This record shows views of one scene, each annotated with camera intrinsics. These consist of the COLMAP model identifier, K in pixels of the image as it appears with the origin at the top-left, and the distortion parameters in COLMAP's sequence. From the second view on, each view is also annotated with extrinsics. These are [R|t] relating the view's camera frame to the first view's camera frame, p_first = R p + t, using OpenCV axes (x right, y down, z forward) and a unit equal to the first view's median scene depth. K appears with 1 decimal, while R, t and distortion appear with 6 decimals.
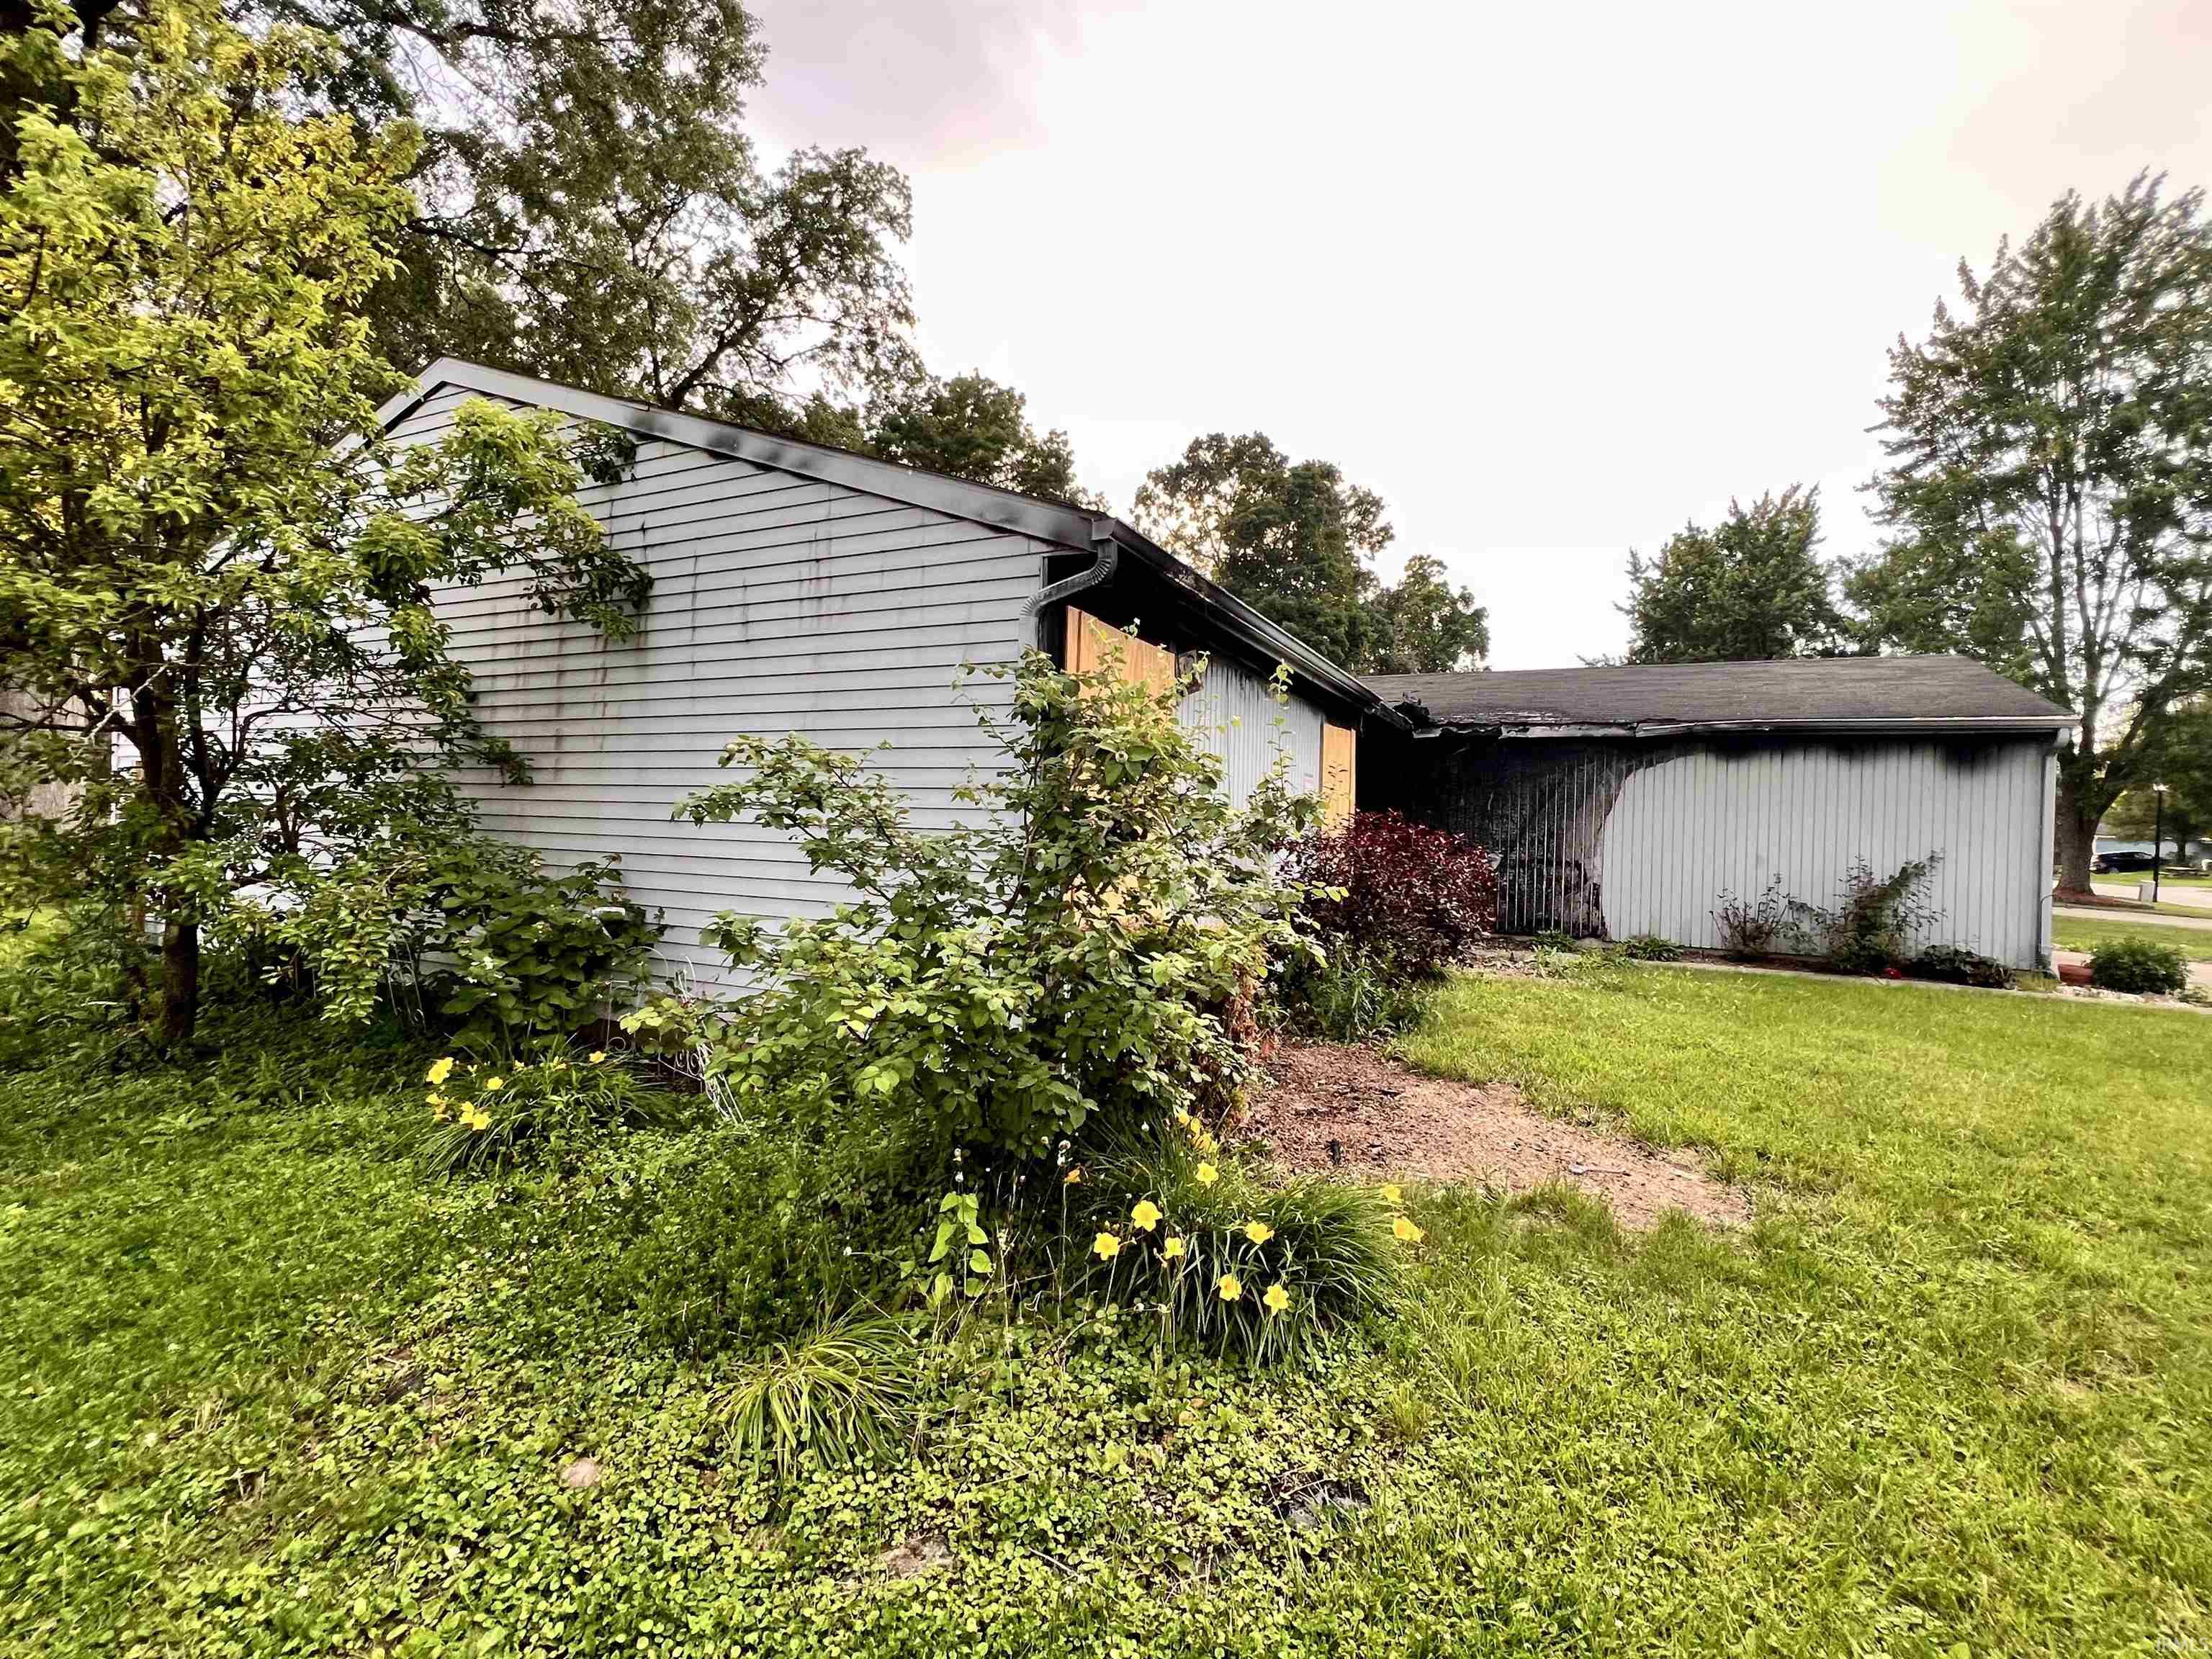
lens RADIAL K [[1007.4, 0, 1106.0], [0, 1007.4, 829.5], [0, 0, 1]] dist [0.001724, 0.000056]
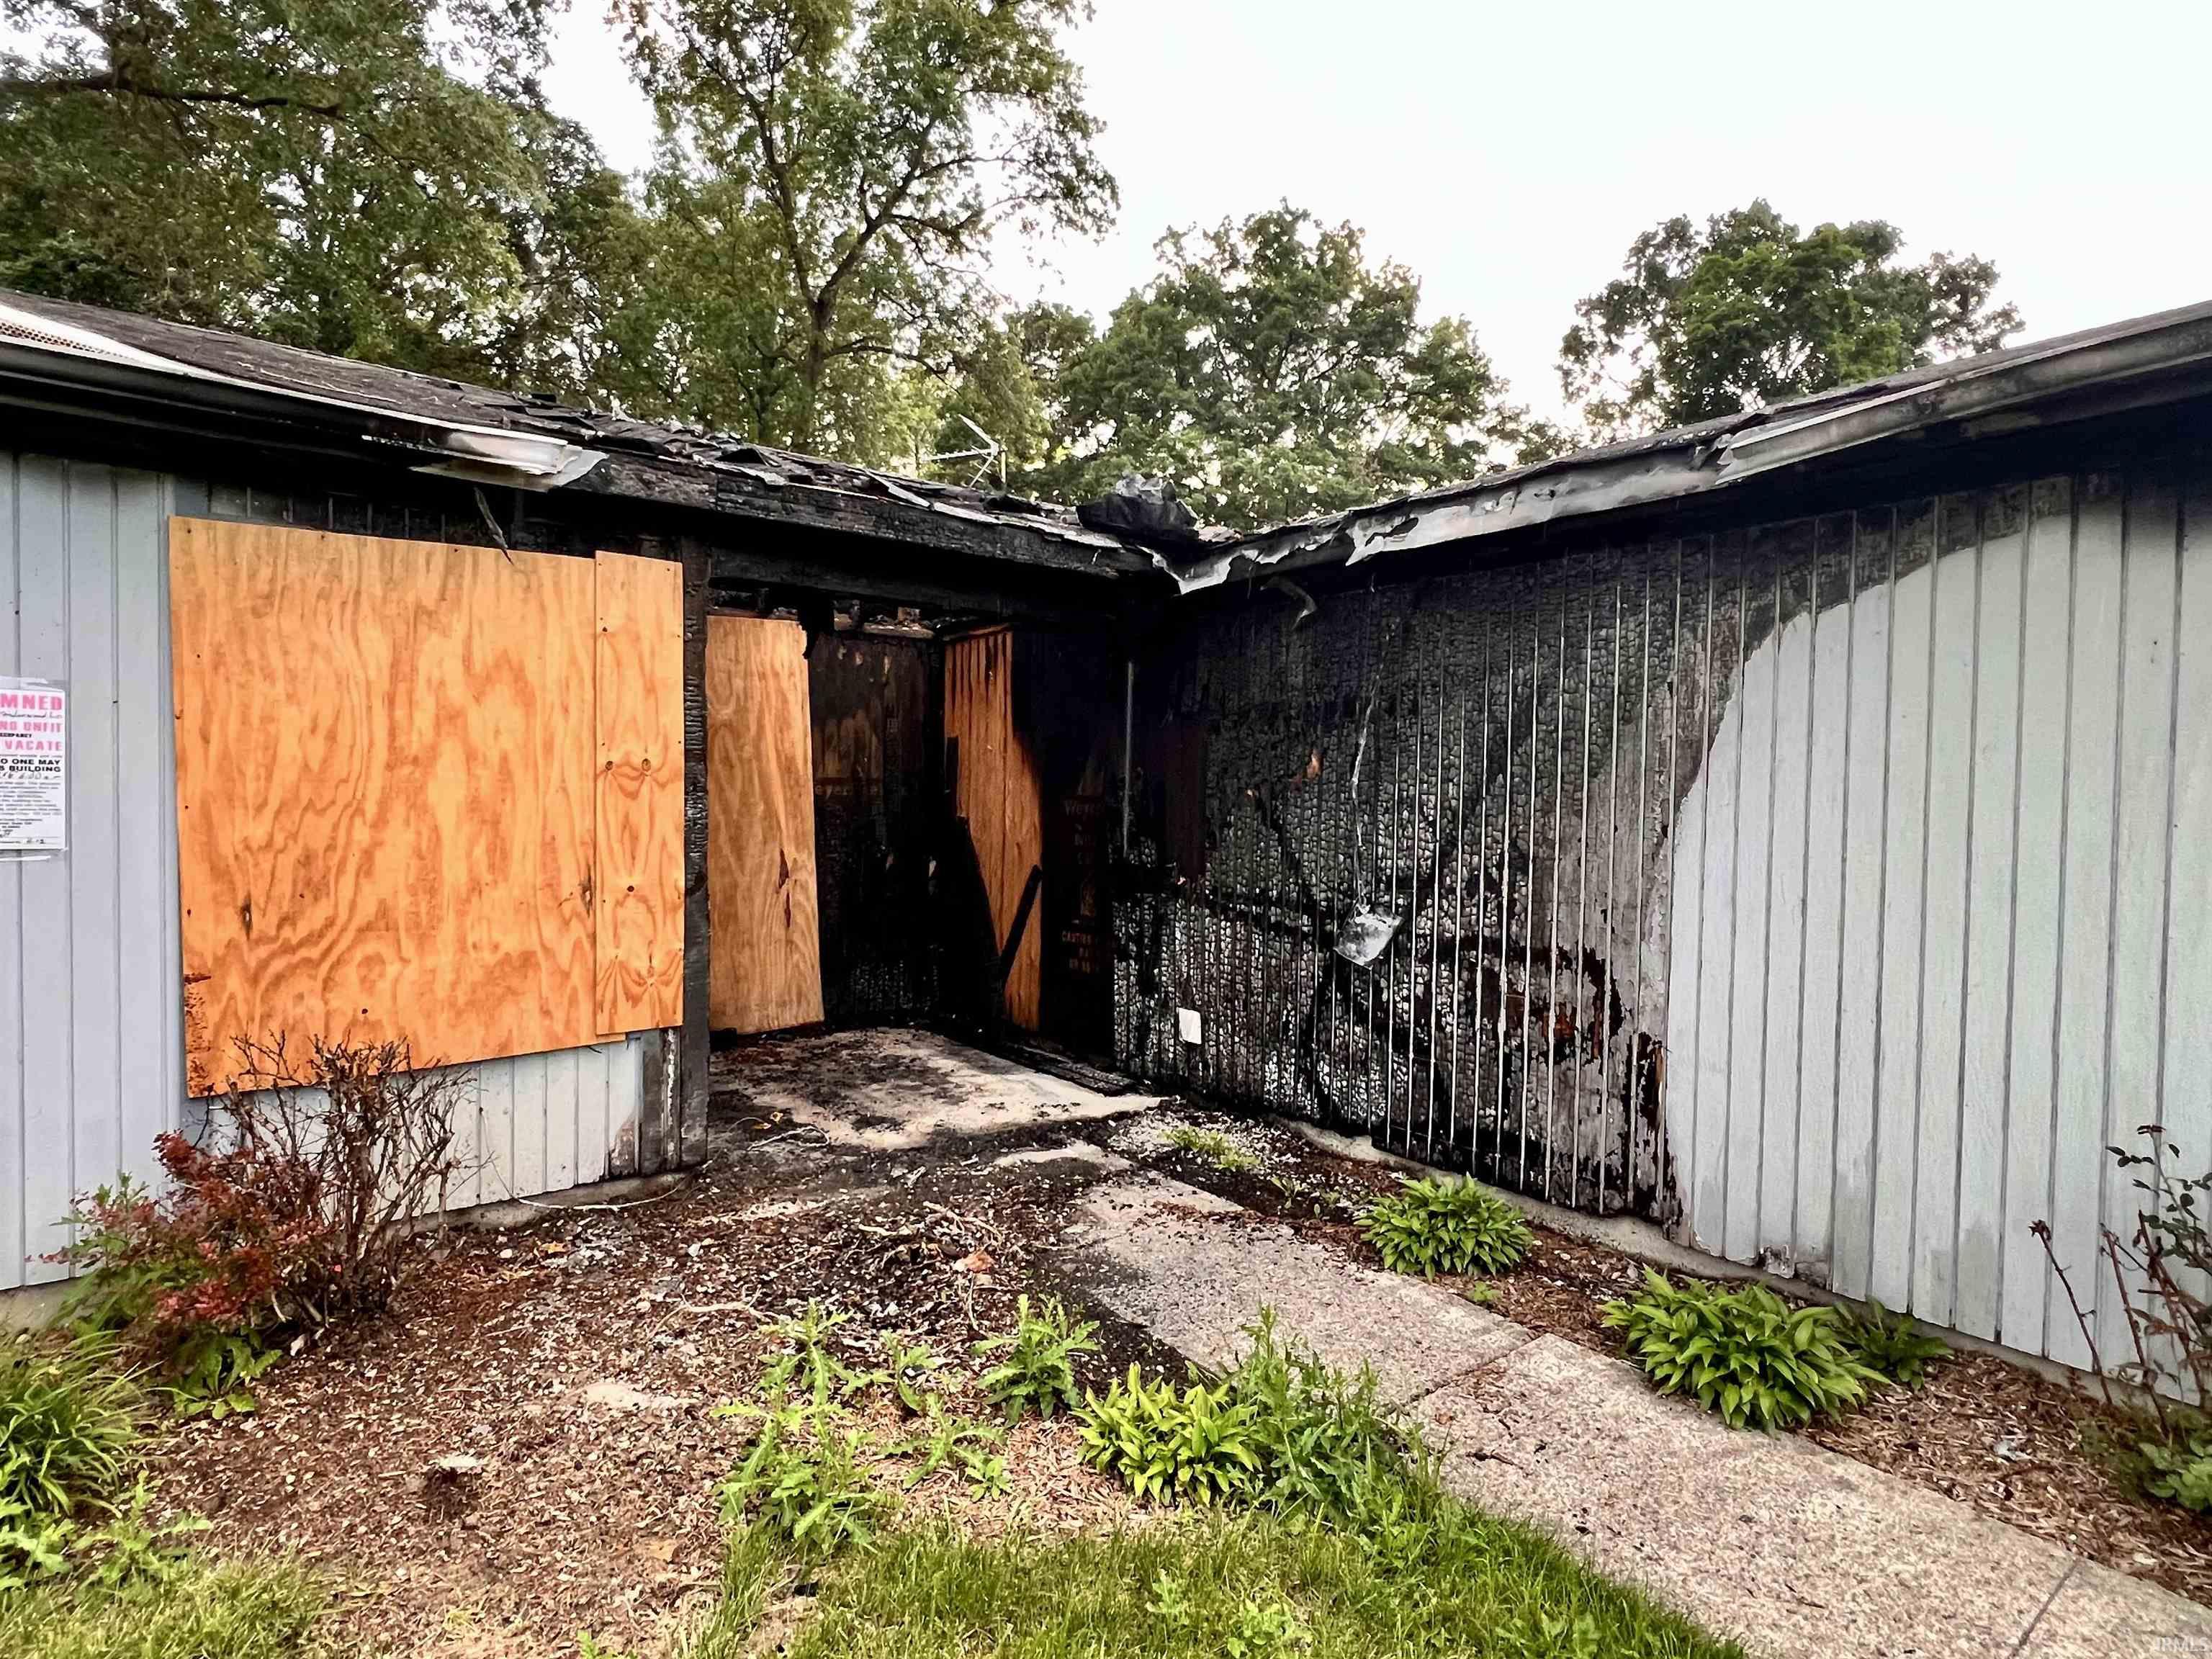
lens RADIAL K [[1131.6, 0, 1106.0], [0, 1131.6, 829.5], [0, 0, 1]] dist [-0.023870, 0.001152]
pose [[0.882101, -0.005278, -0.471030, 0.492170], [0.013603, 0.999806, 0.014272, -0.010934], [0.470864, -0.018997, 0.882001, 0.639043]]
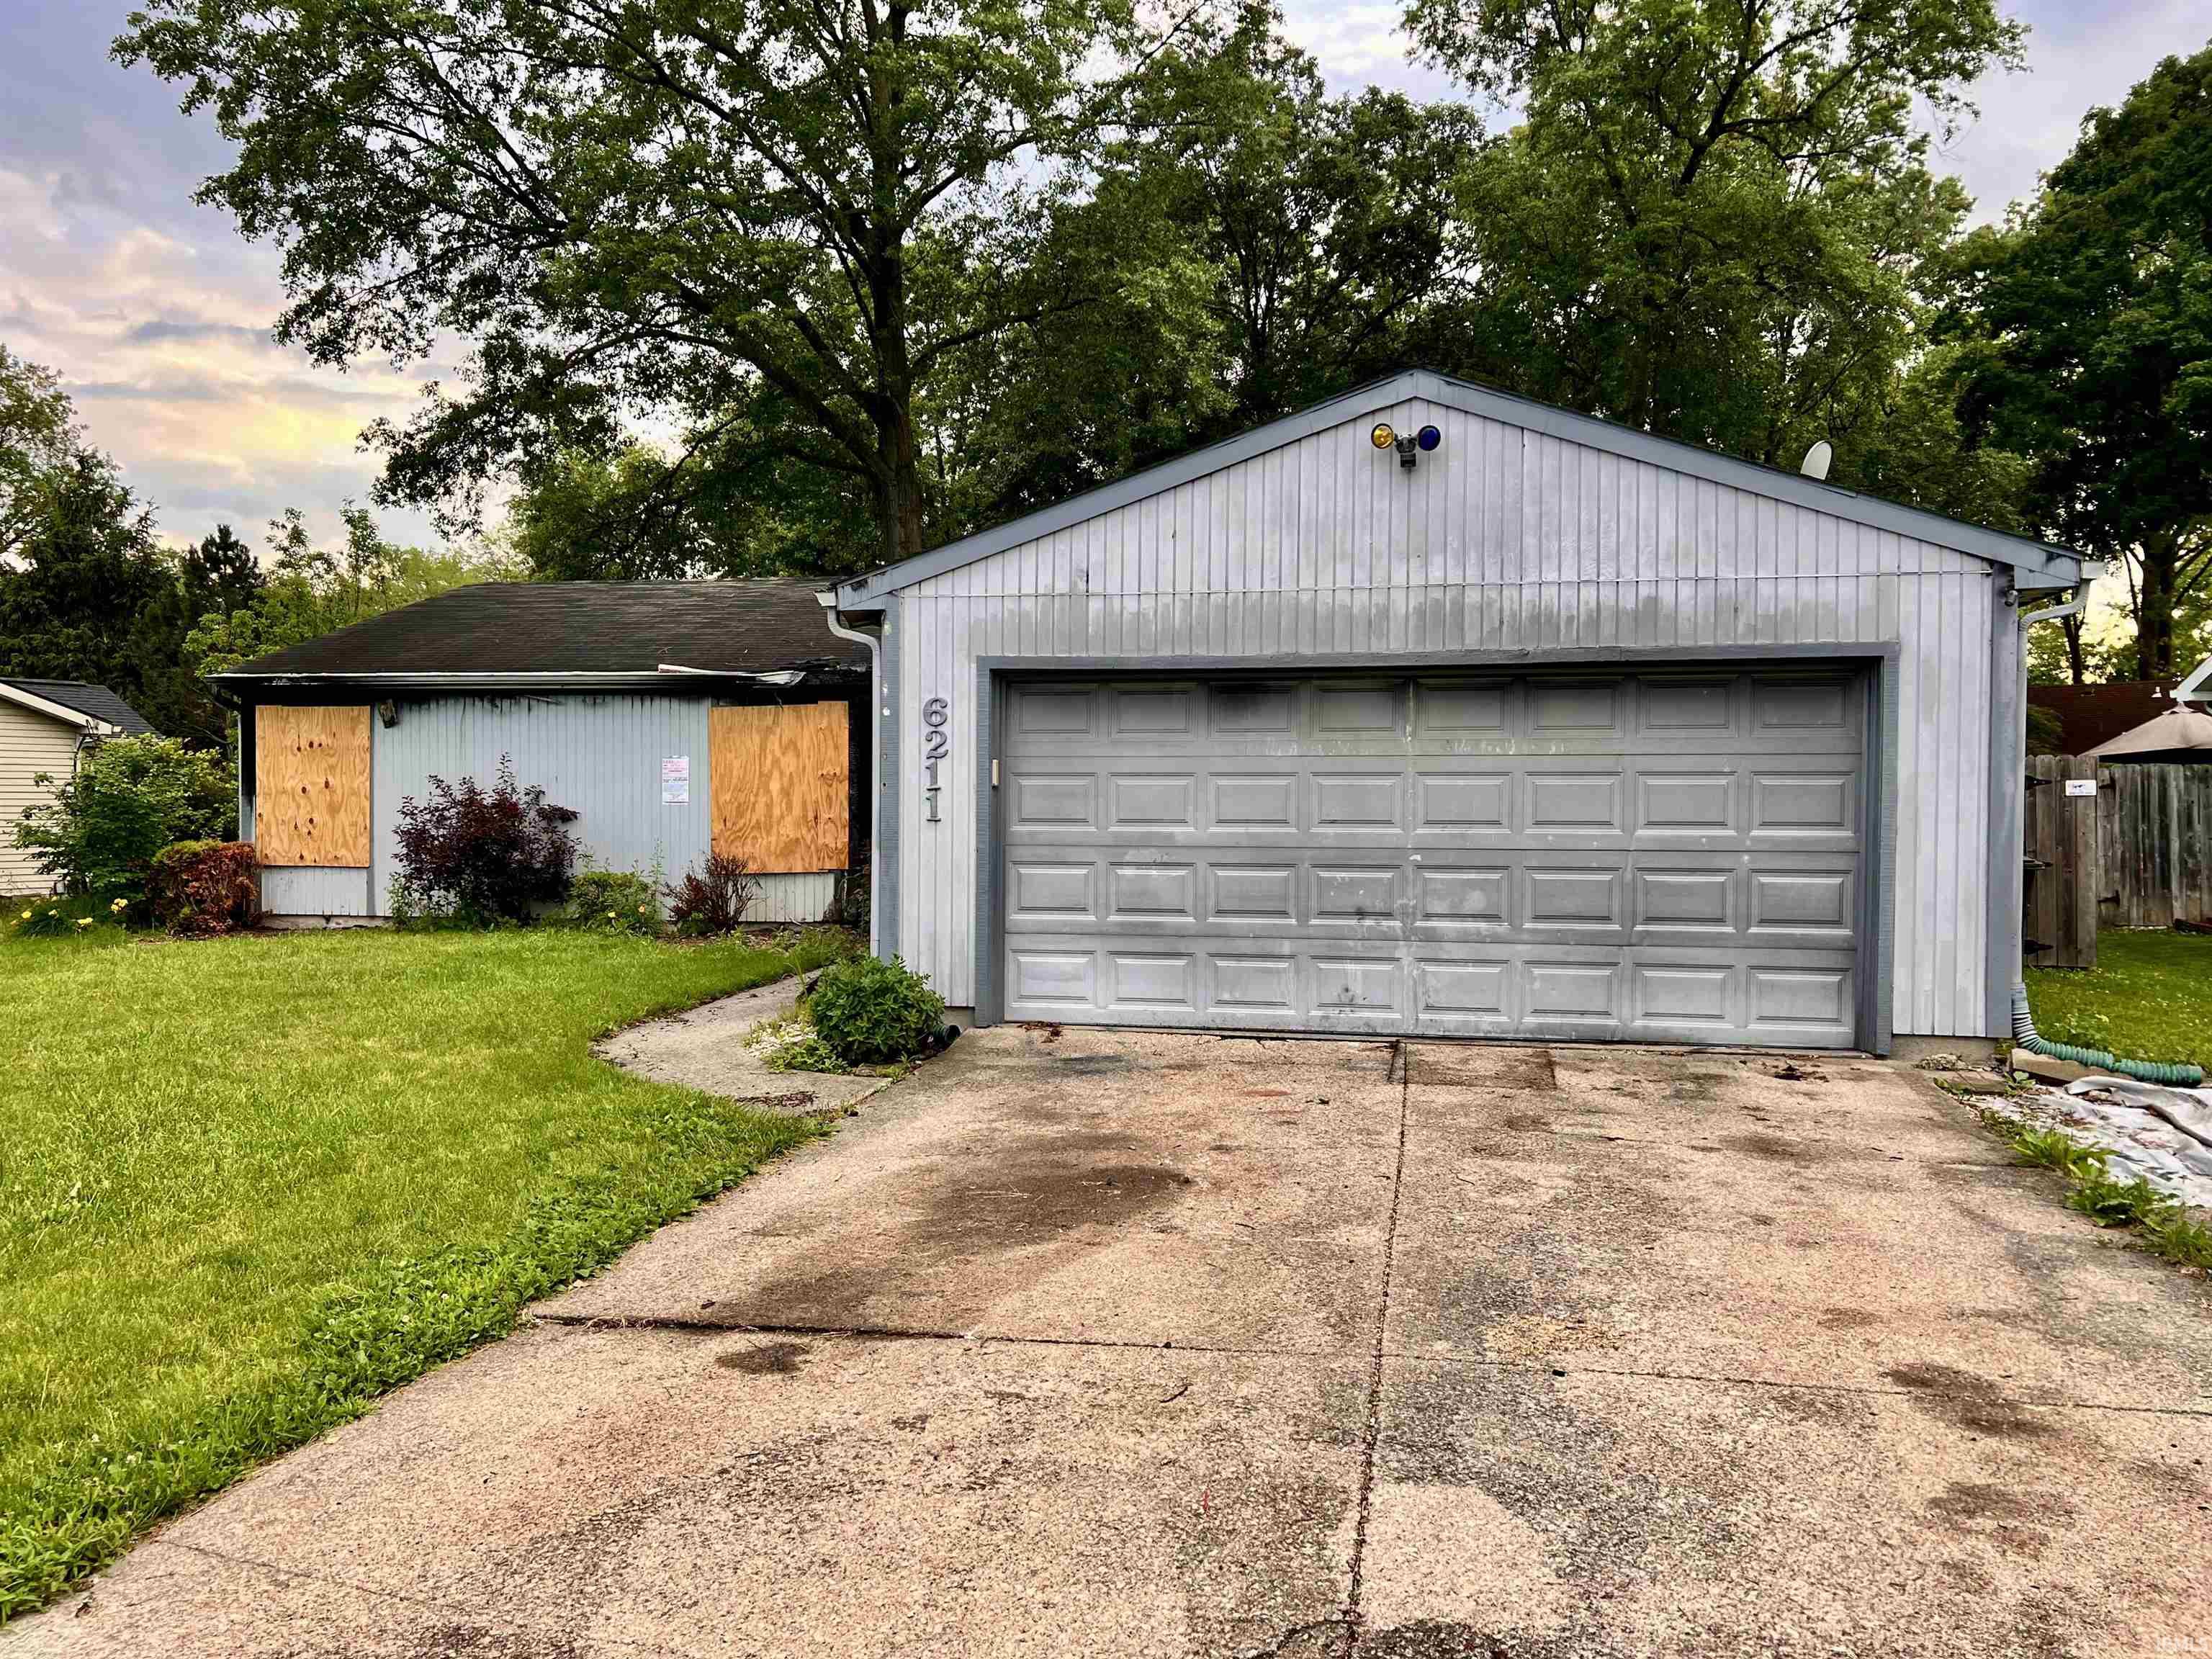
lens RADIAL K [[1641.7, 0, 1141.2], [0, 1641.7, 832.1], [0, 0, 1]] dist [0.075590, -0.083633]
pose [[0.239714, -0.014062, -0.970742, 1.612681], [0.003917, 0.999901, -0.013517, 0.039917], [0.970836, -0.000562, 0.239745, 0.787616]]
